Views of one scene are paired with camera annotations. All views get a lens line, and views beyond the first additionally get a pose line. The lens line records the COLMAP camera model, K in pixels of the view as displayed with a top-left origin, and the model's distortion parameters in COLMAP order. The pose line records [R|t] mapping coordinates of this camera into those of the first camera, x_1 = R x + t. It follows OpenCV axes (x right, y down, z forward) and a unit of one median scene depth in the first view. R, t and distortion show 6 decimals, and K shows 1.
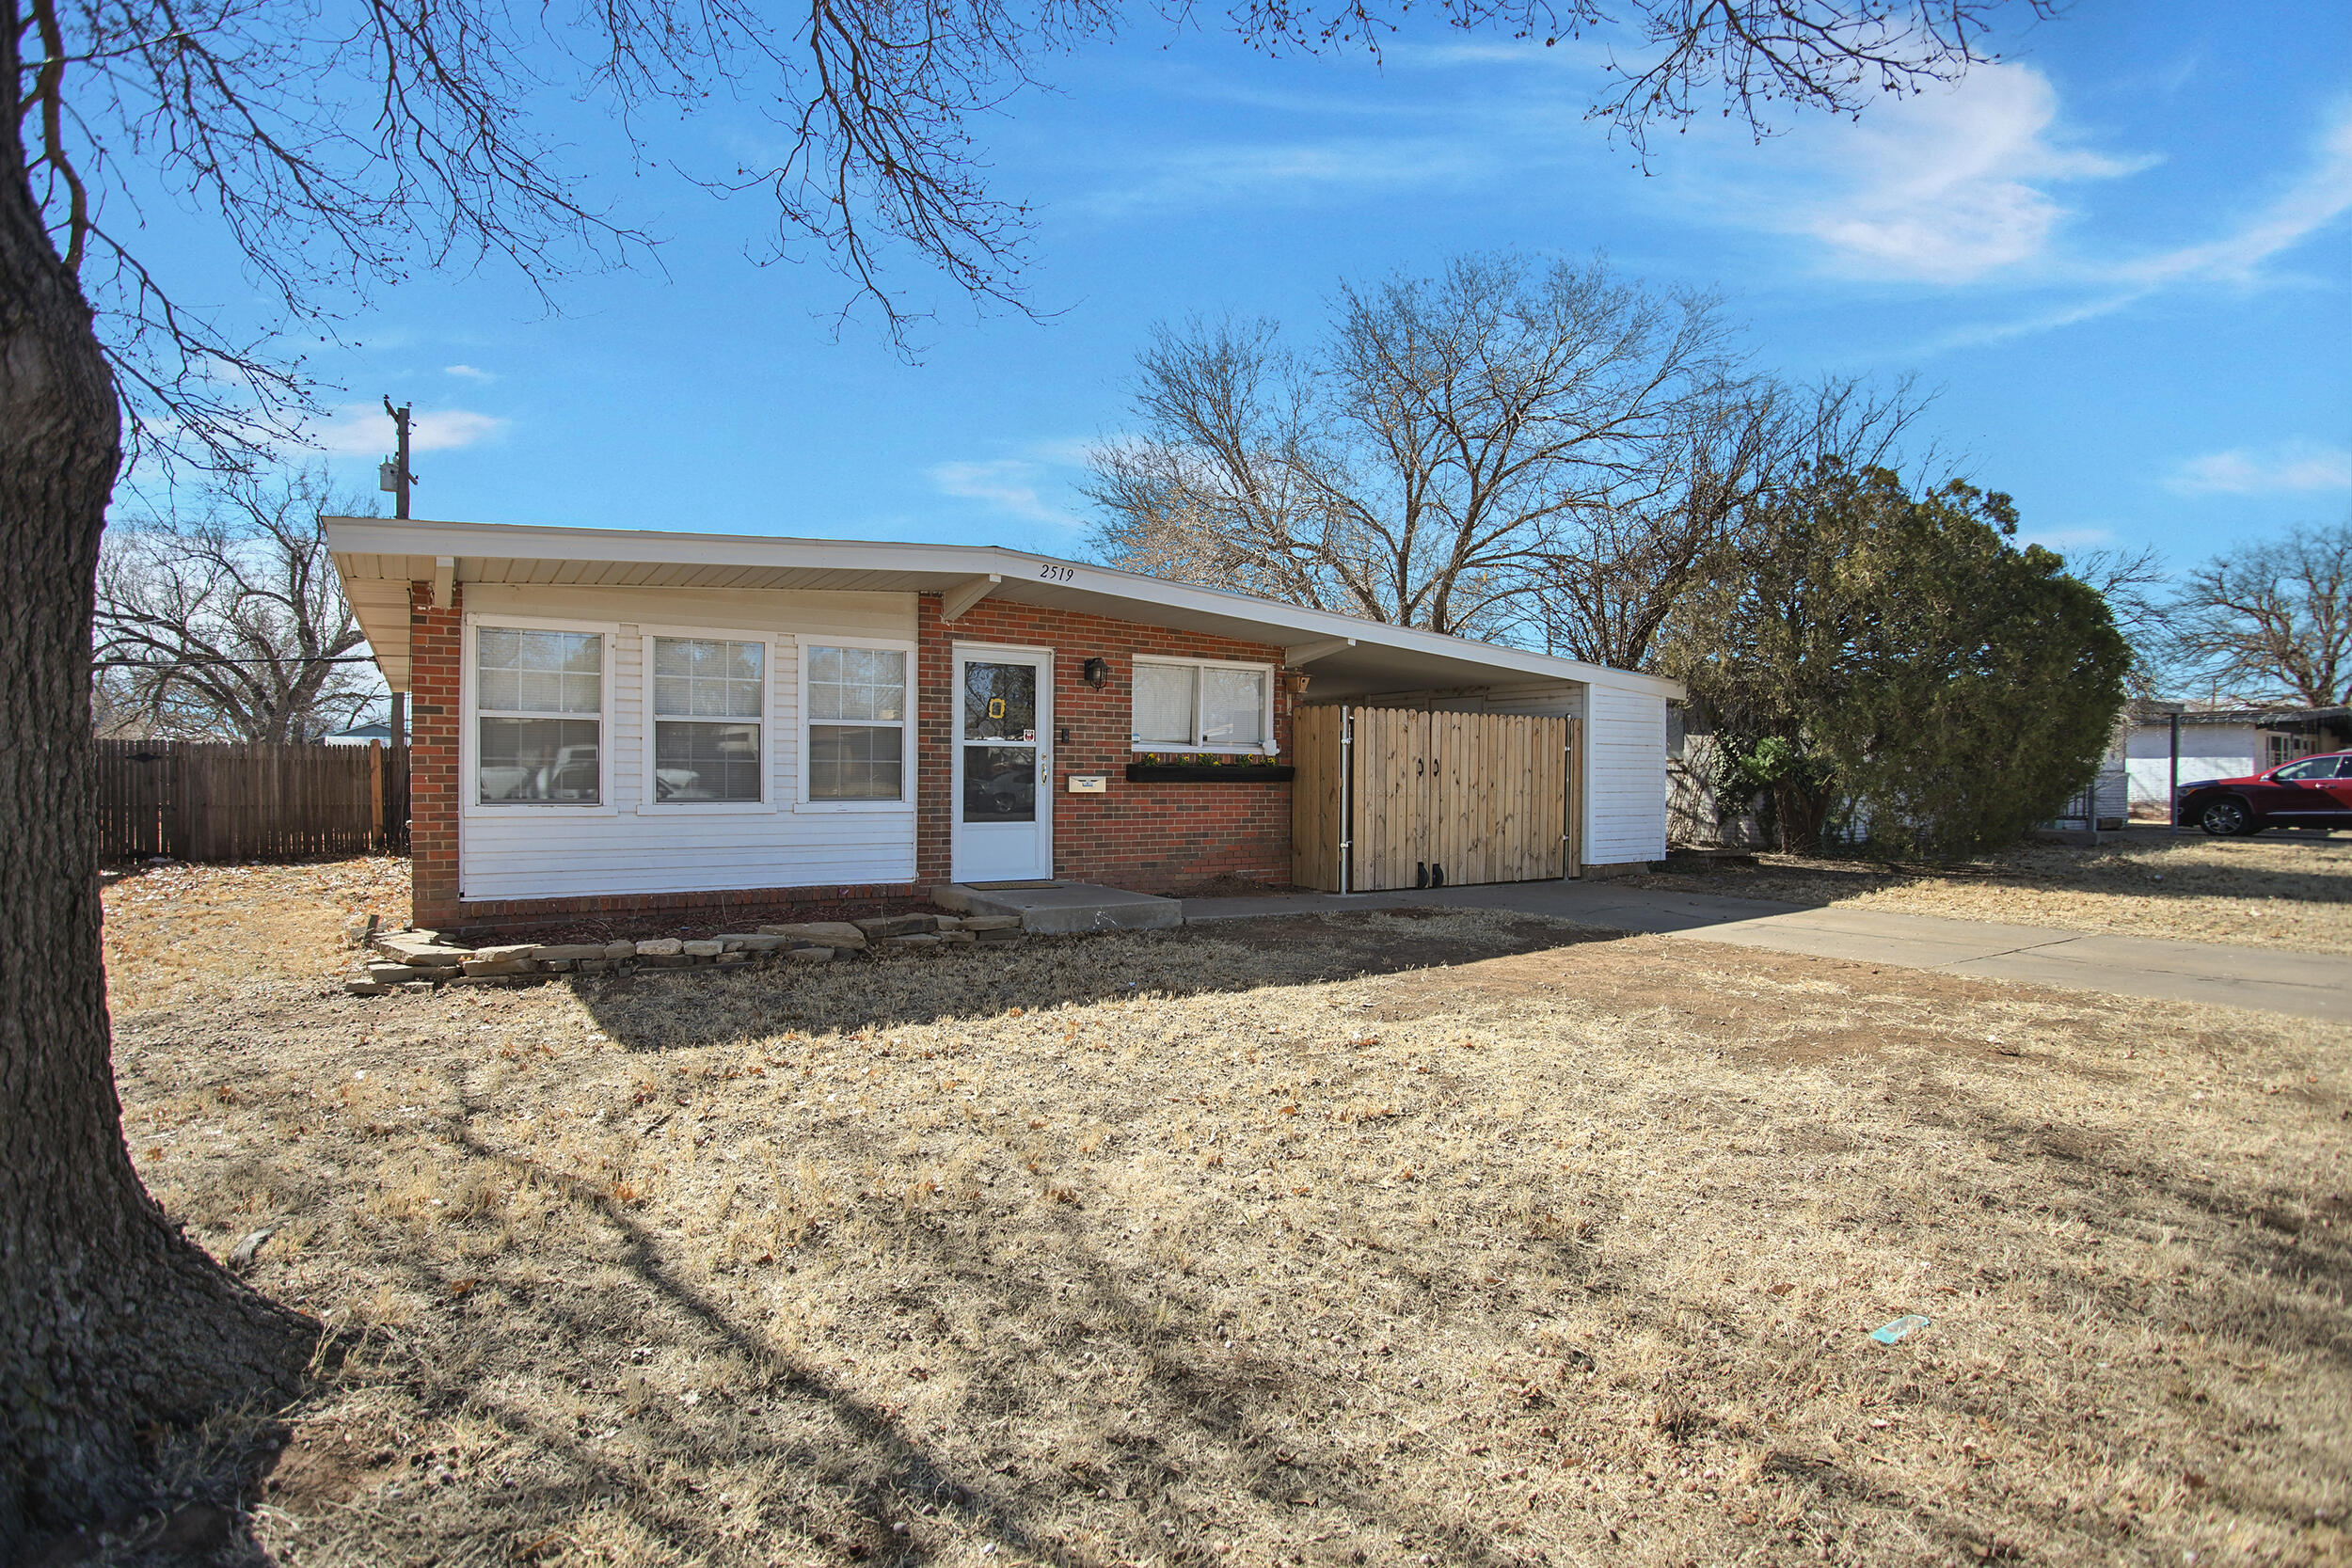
lens RADIAL K [[1189.1, 0, 1173.3], [0, 1189.1, 786.0], [0, 0, 1]] dist [-0.029111, 0.000712]
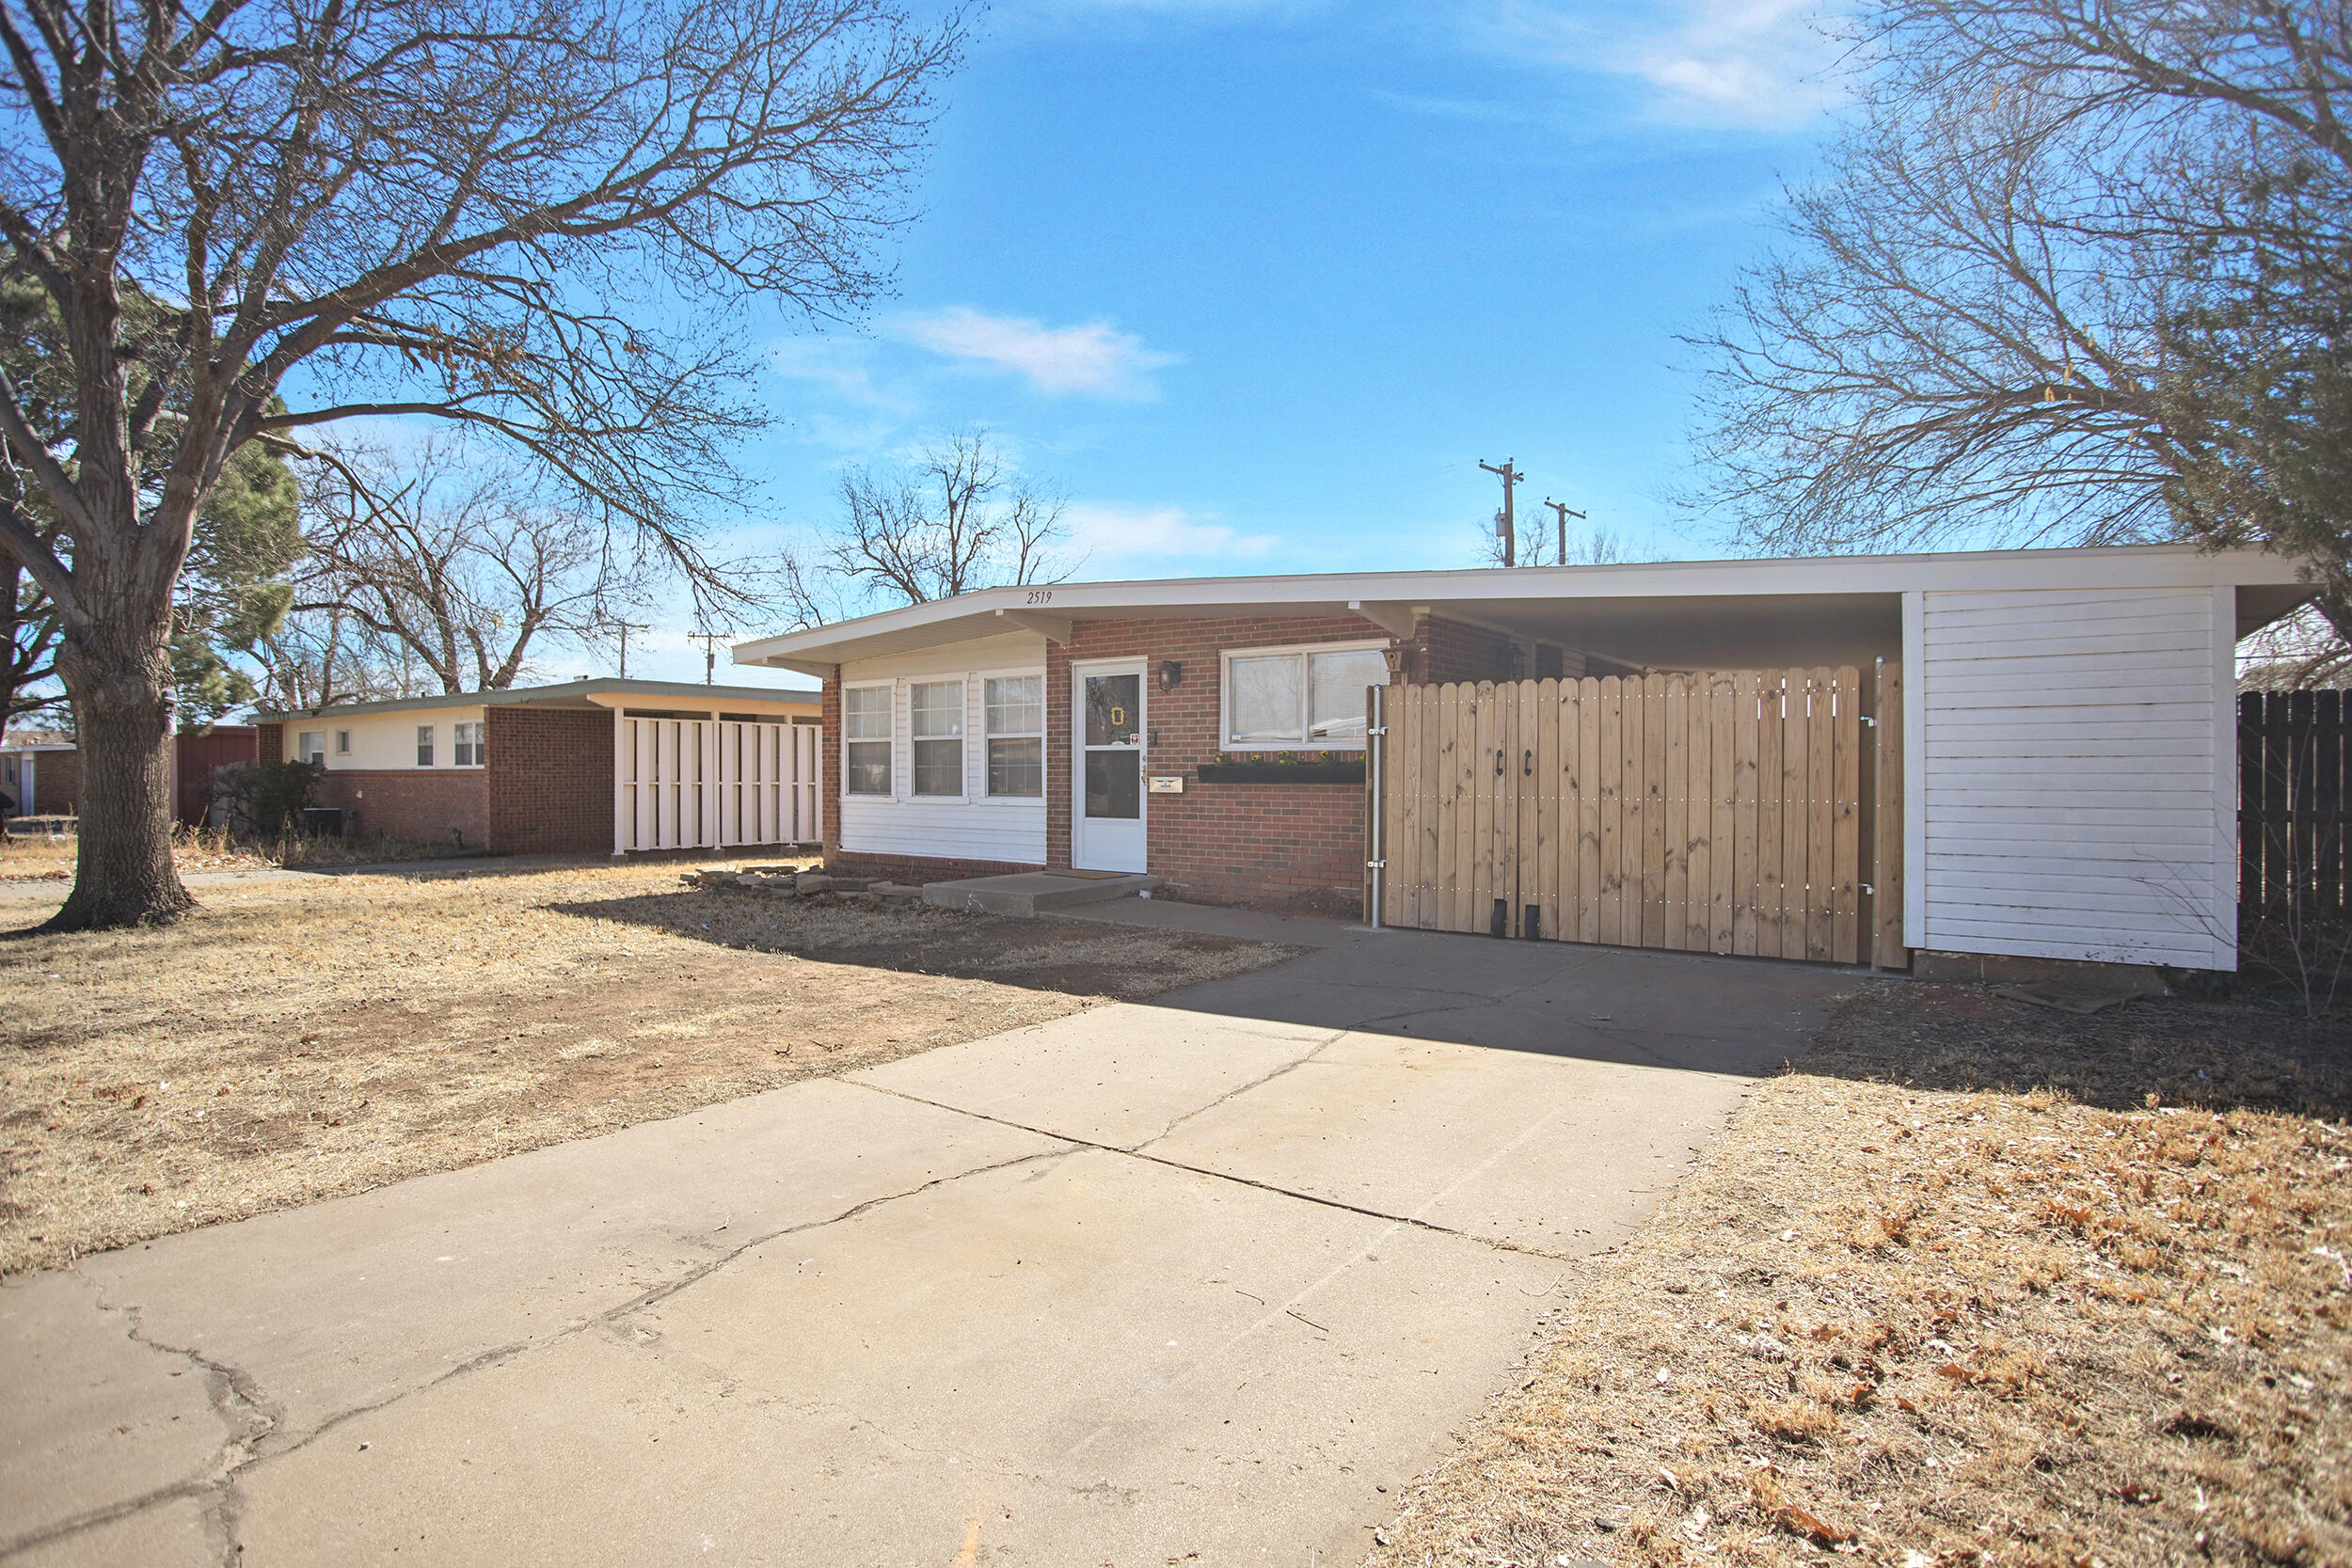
lens RADIAL K [[1189.1, 0, 1159.2], [0, 1189.1, 784.5], [0, 0, 1]] dist [-0.029111, 0.000712]
pose [[0.336603, 0.006047, -0.941627, 0.896265], [-0.002613, 0.999982, 0.005487, -0.007167], [0.941643, 0.000614, 0.336613, 0.649190]]
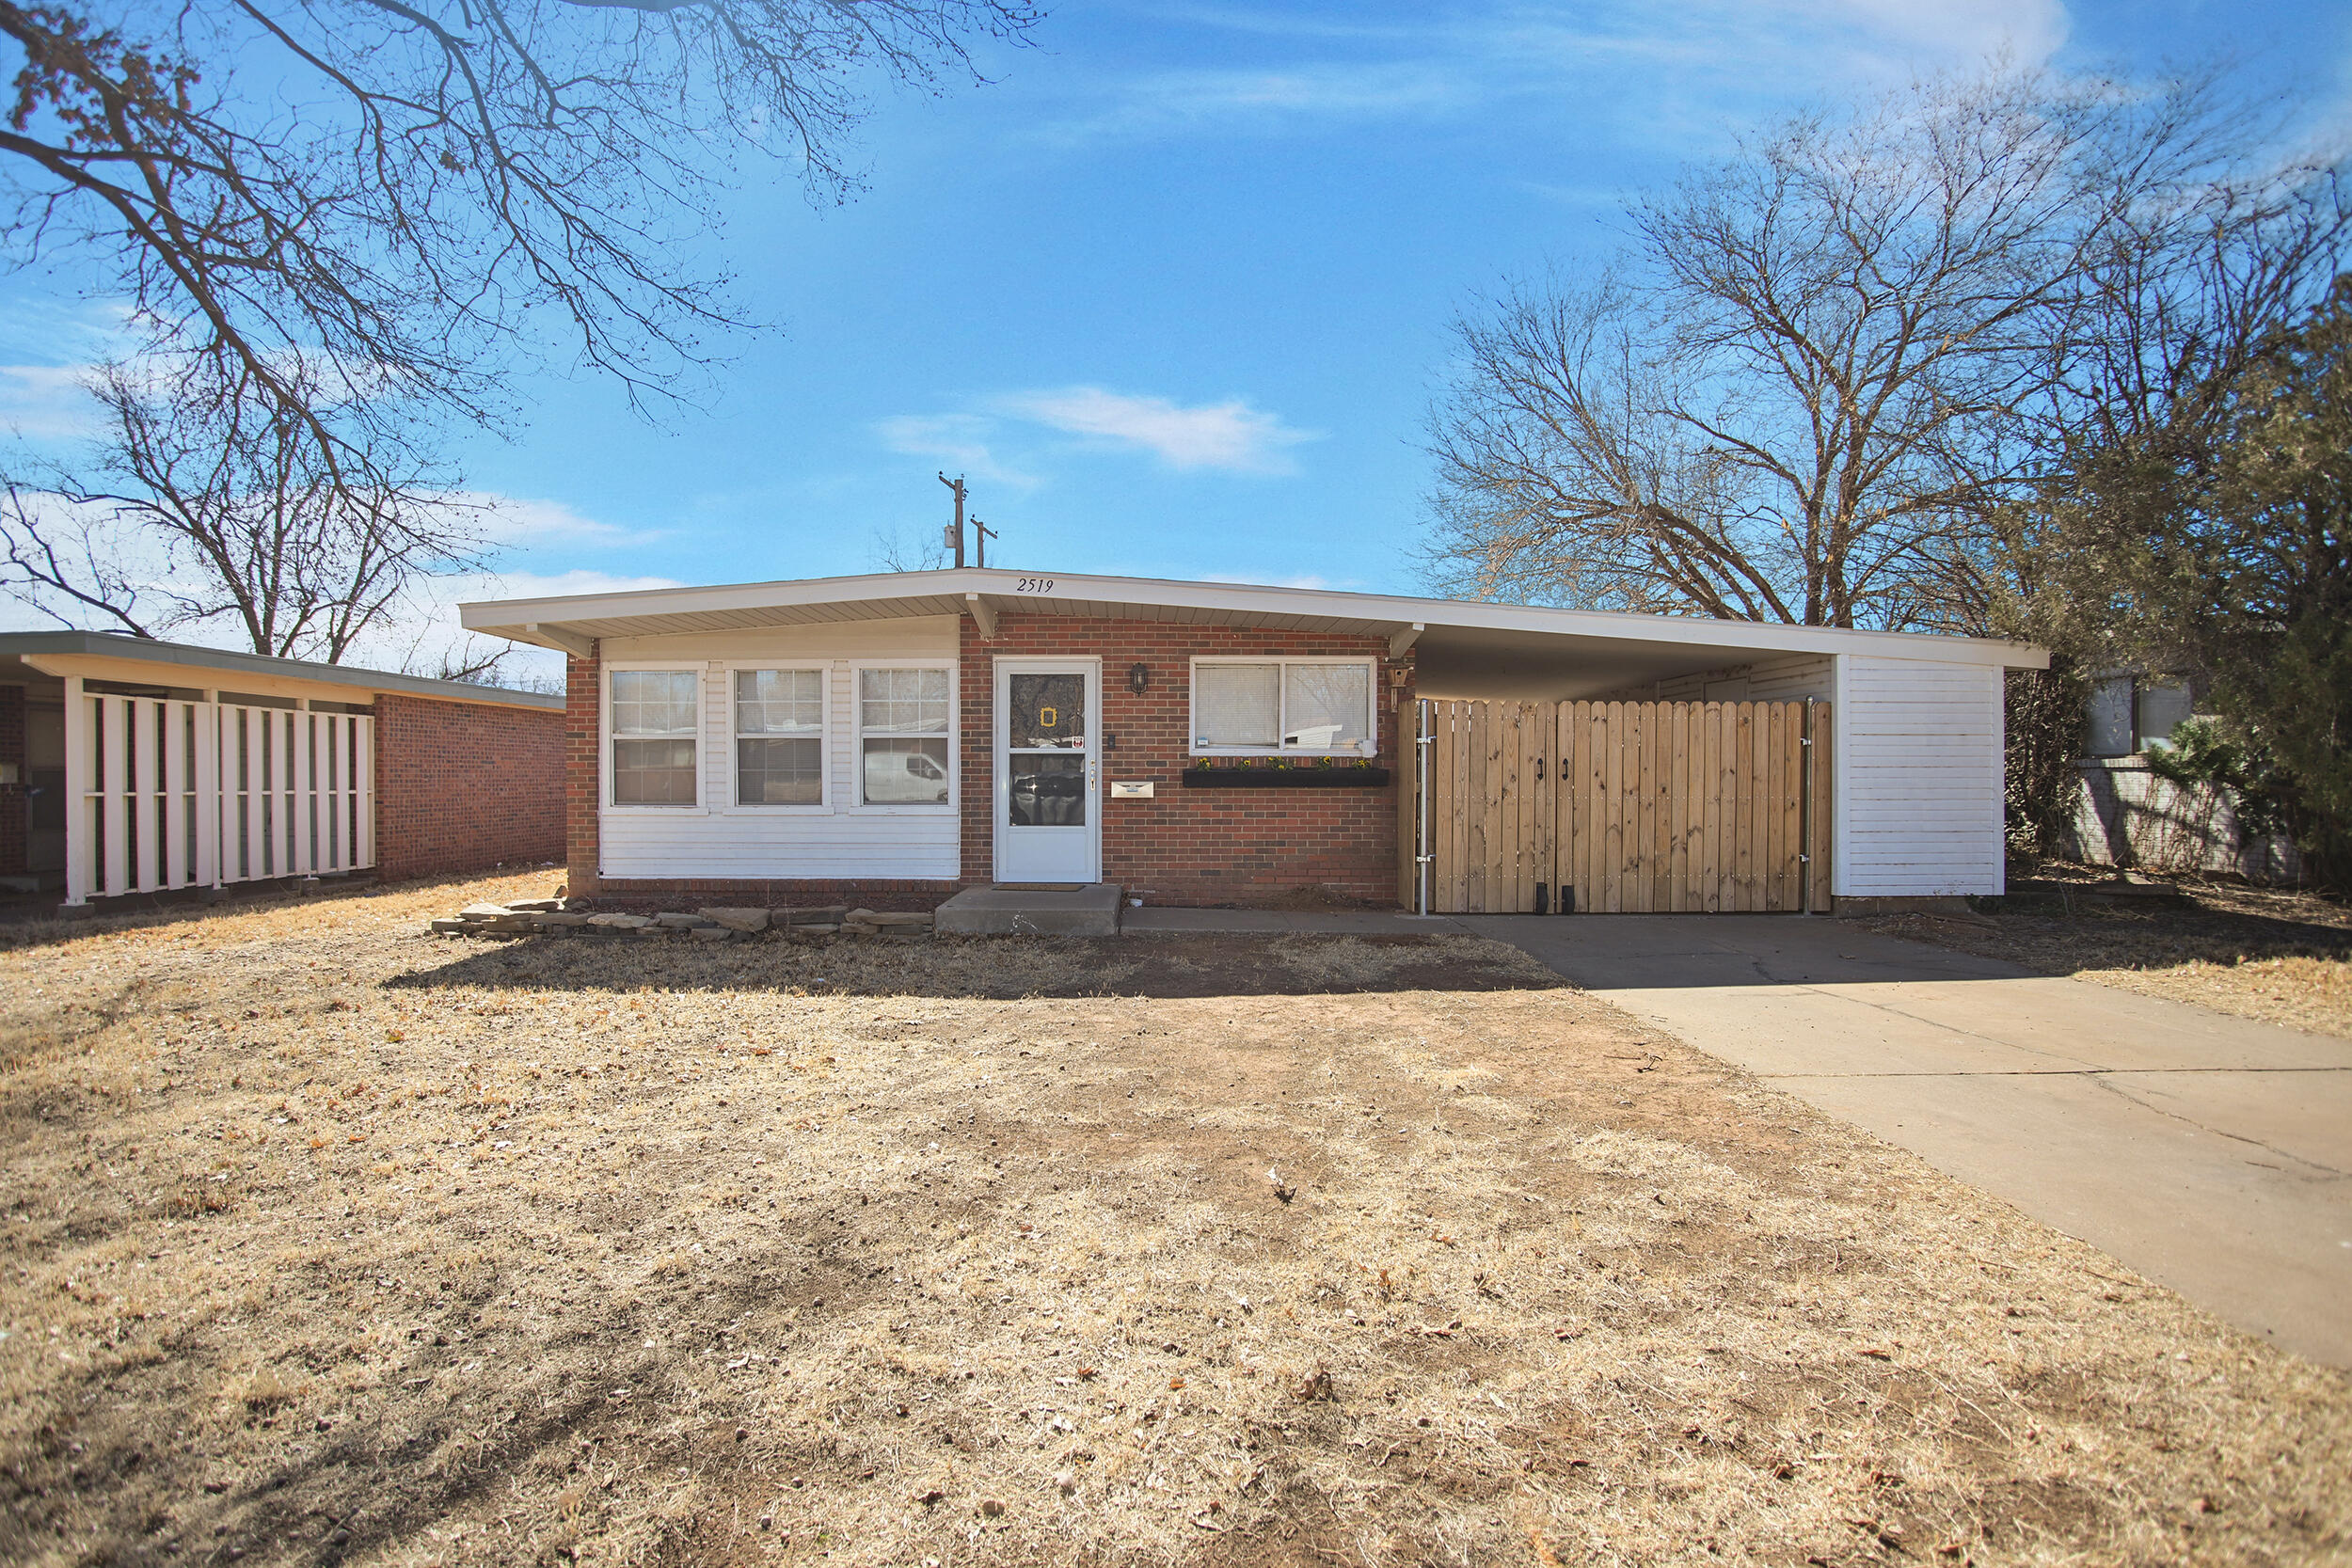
lens RADIAL K [[1189.1, 0, 1165.0], [0, 1189.1, 784.5], [0, 0, 1]] dist [-0.029111, 0.000712]
pose [[0.839256, -0.000868, -0.543736, 0.497478], [0.000952, 1.000000, -0.000127, -0.005640], [0.543736, -0.000411, 0.839257, 0.173758]]
